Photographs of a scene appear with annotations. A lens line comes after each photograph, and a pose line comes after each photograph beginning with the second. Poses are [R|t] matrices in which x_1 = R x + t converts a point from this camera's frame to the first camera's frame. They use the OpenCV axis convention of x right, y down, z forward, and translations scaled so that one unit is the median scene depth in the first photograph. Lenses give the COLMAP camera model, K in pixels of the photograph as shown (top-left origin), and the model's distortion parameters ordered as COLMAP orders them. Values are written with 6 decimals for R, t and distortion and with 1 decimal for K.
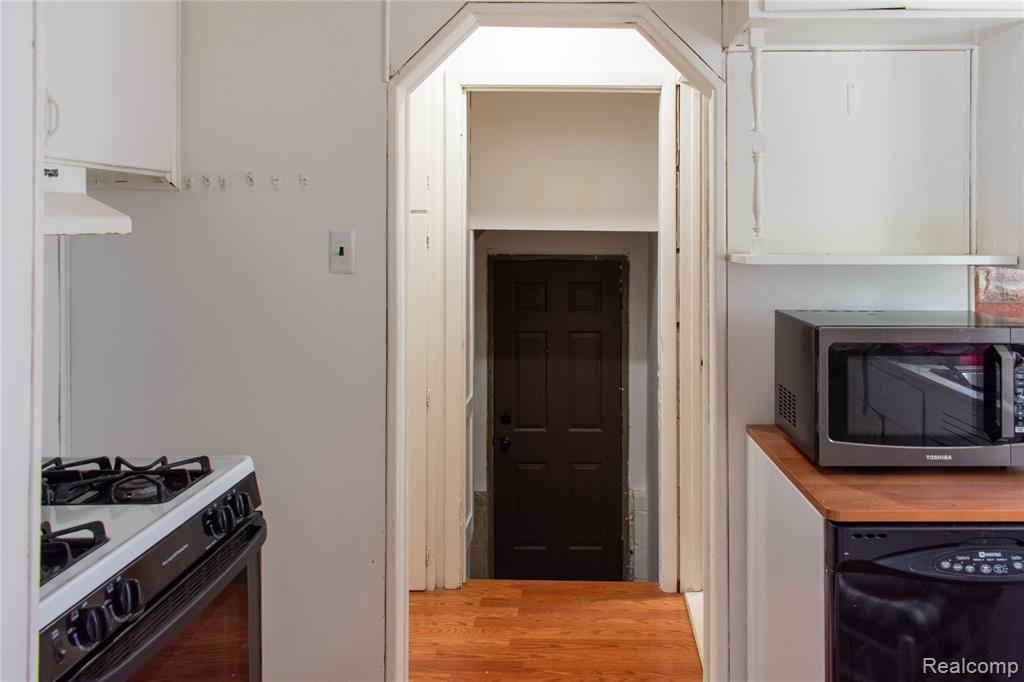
lens RADIAL K [[812.6, 0, 507.2], [0, 812.6, 264.8], [0, 0, 1]] dist [0.004022, 0.001756]
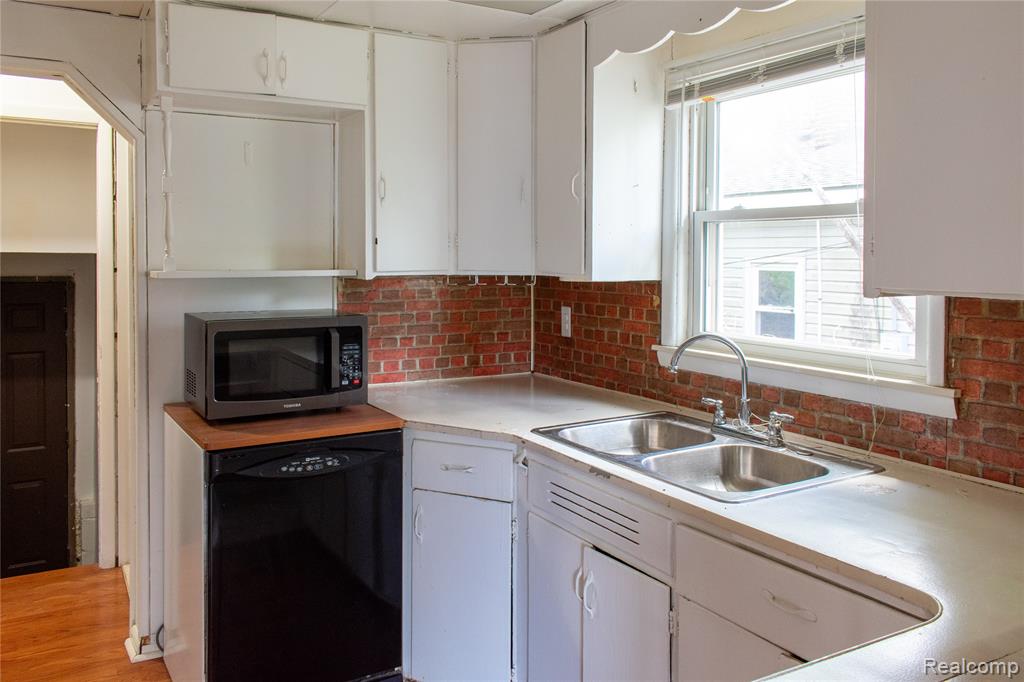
lens RADIAL K [[812.6, 0, 507.2], [0, 812.6, 264.8], [0, 0, 1]] dist [0.004022, 0.001756]
pose [[0.814147, -0.008814, 0.580593, -0.005332], [0.024183, 0.999532, -0.018737, 0.012646], [-0.580156, 0.029295, 0.813979, -0.312744]]
